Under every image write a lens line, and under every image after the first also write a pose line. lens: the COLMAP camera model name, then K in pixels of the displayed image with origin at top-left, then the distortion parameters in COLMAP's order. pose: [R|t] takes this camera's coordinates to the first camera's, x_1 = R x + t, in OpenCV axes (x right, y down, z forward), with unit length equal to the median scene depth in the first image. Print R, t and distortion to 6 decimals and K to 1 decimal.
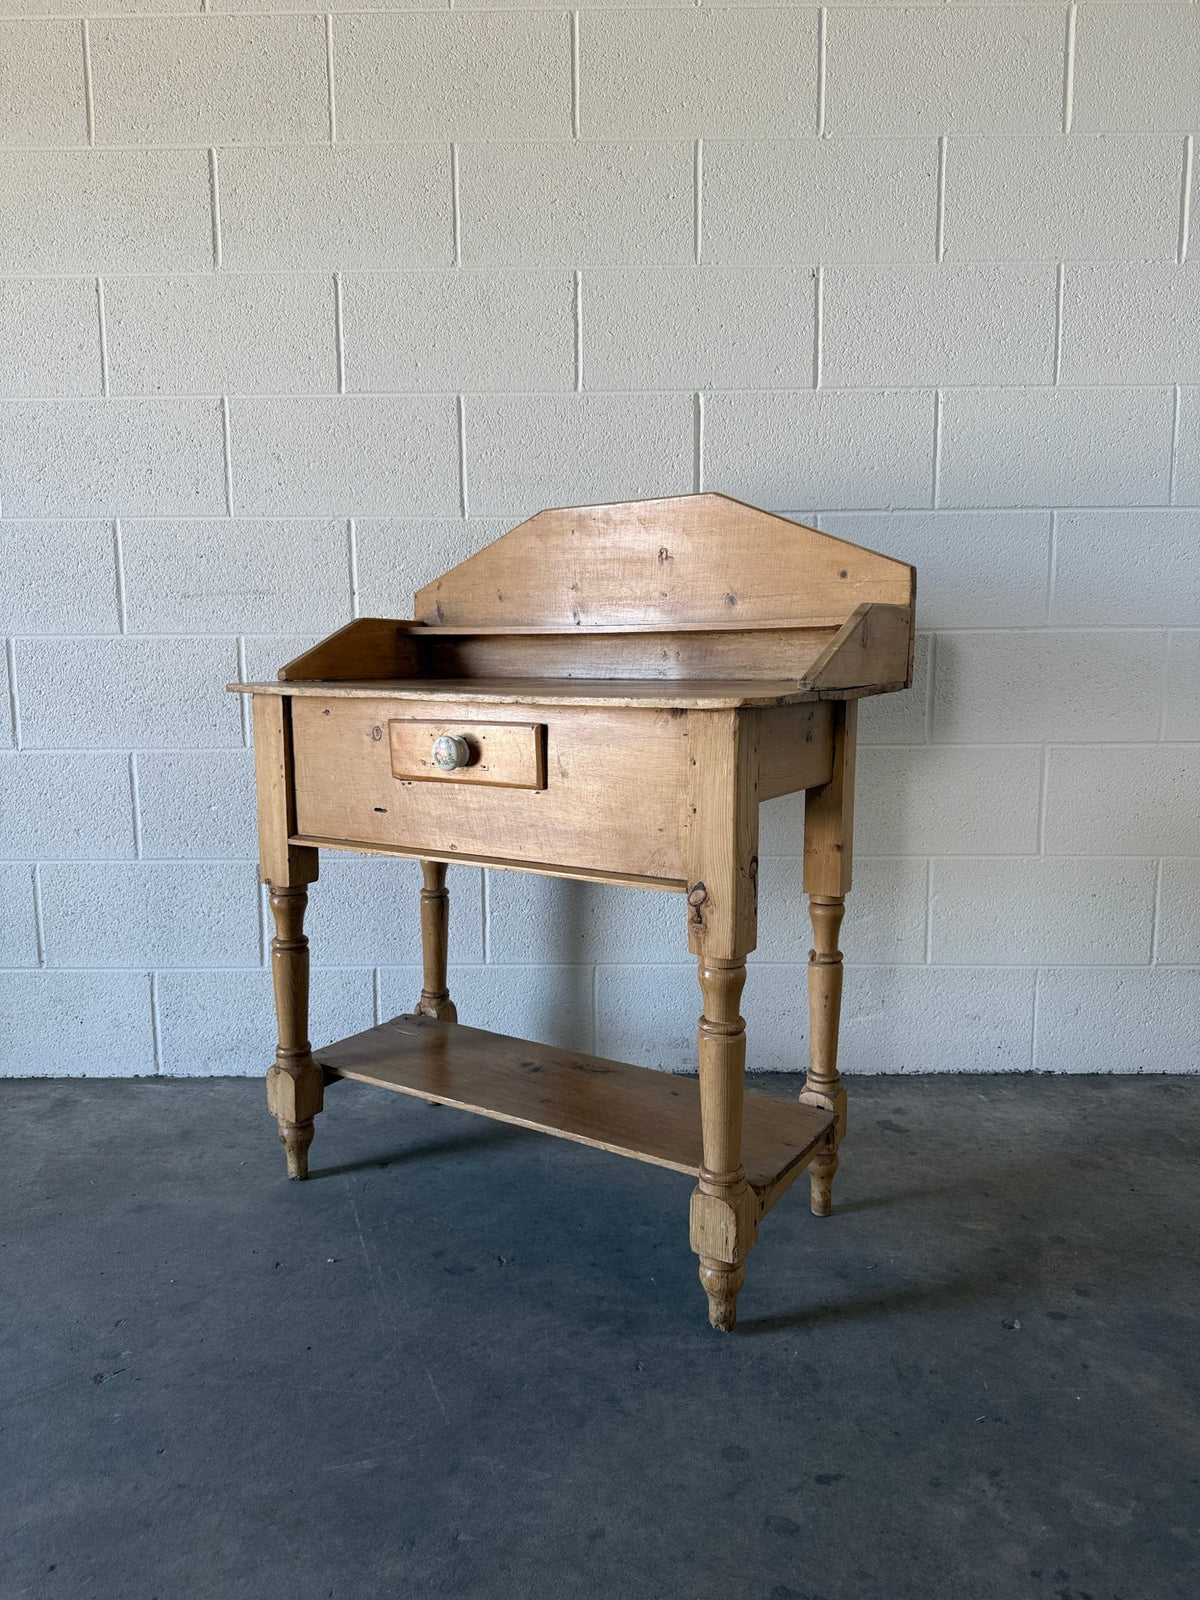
lens RADIAL K [[1140.6, 0, 599.6], [0, 1140.6, 804.2], [0, 0, 1]] dist [0.021784, -0.035778]
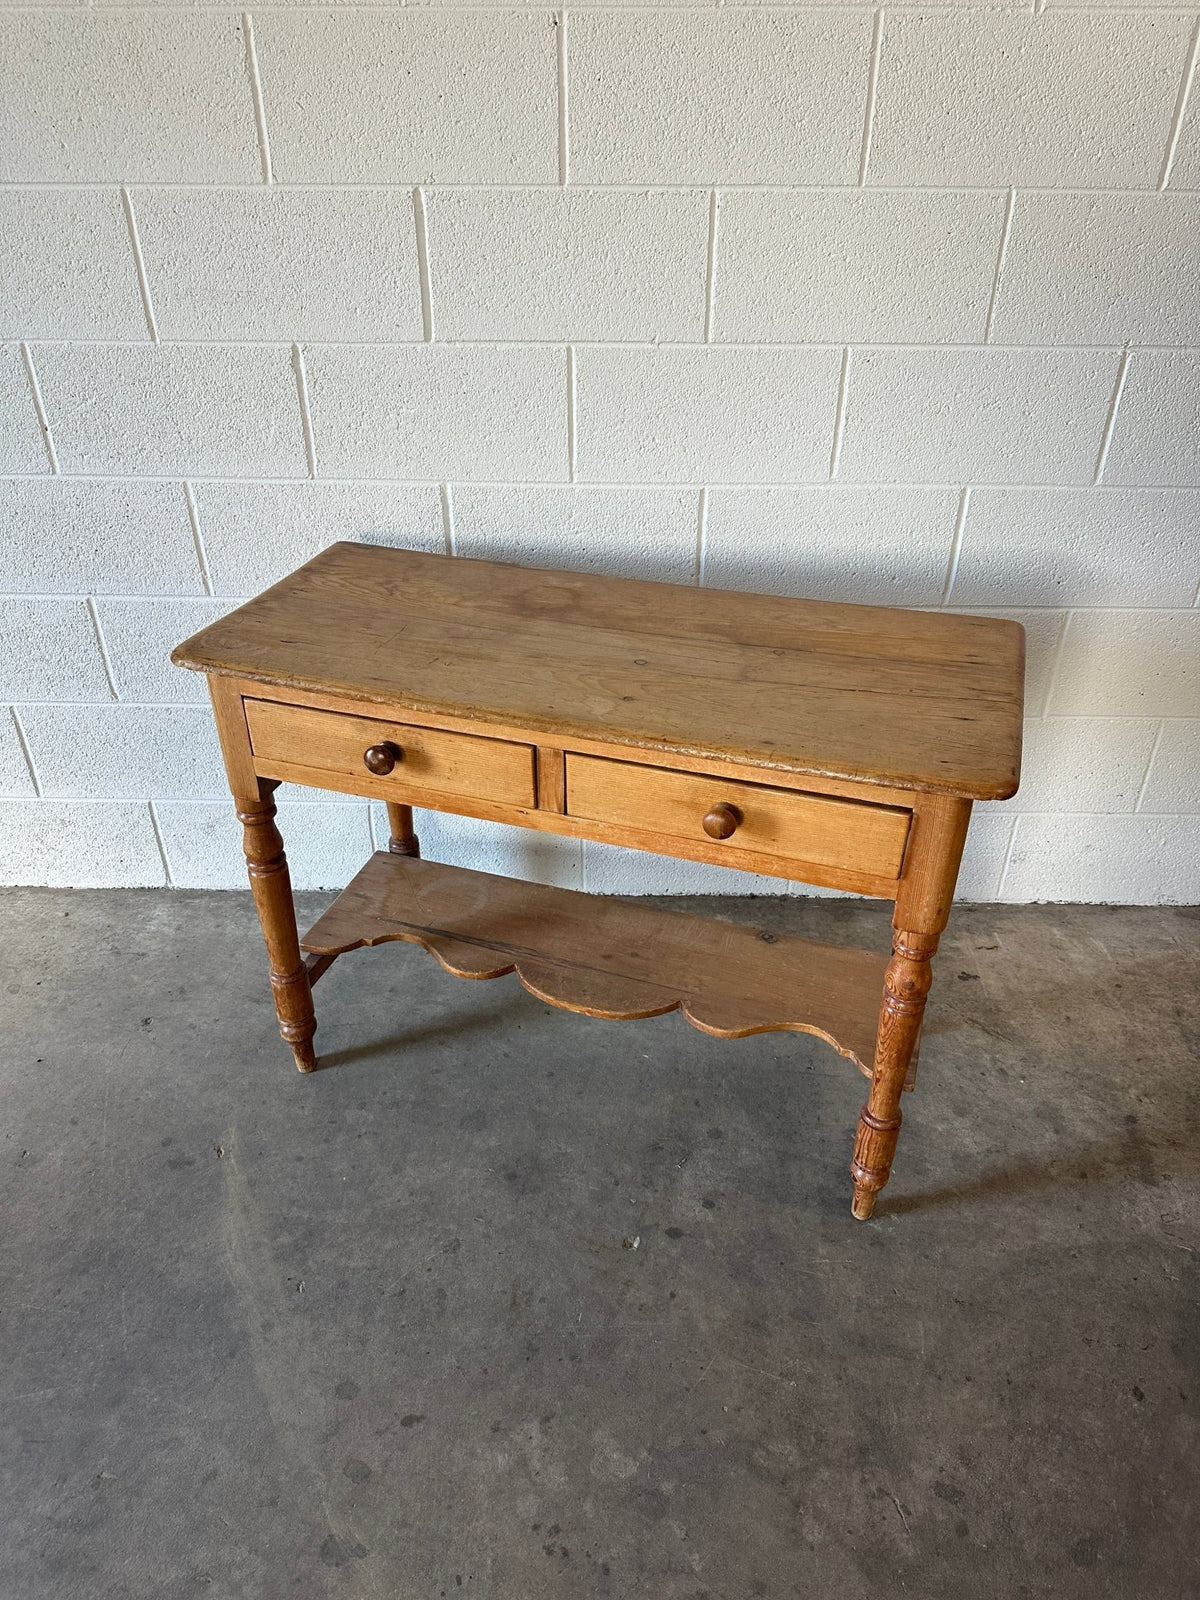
lens RADIAL K [[1140.6, 0, 606.9], [0, 1140.6, 801.1], [0, 0, 1]] dist [0.021784, -0.035778]
pose [[0.999862, 0.015446, -0.006087, 0.233217], [-0.011424, 0.906141, 0.422822, -0.313968], [0.012047, -0.422694, 0.906193, 0.089923]]
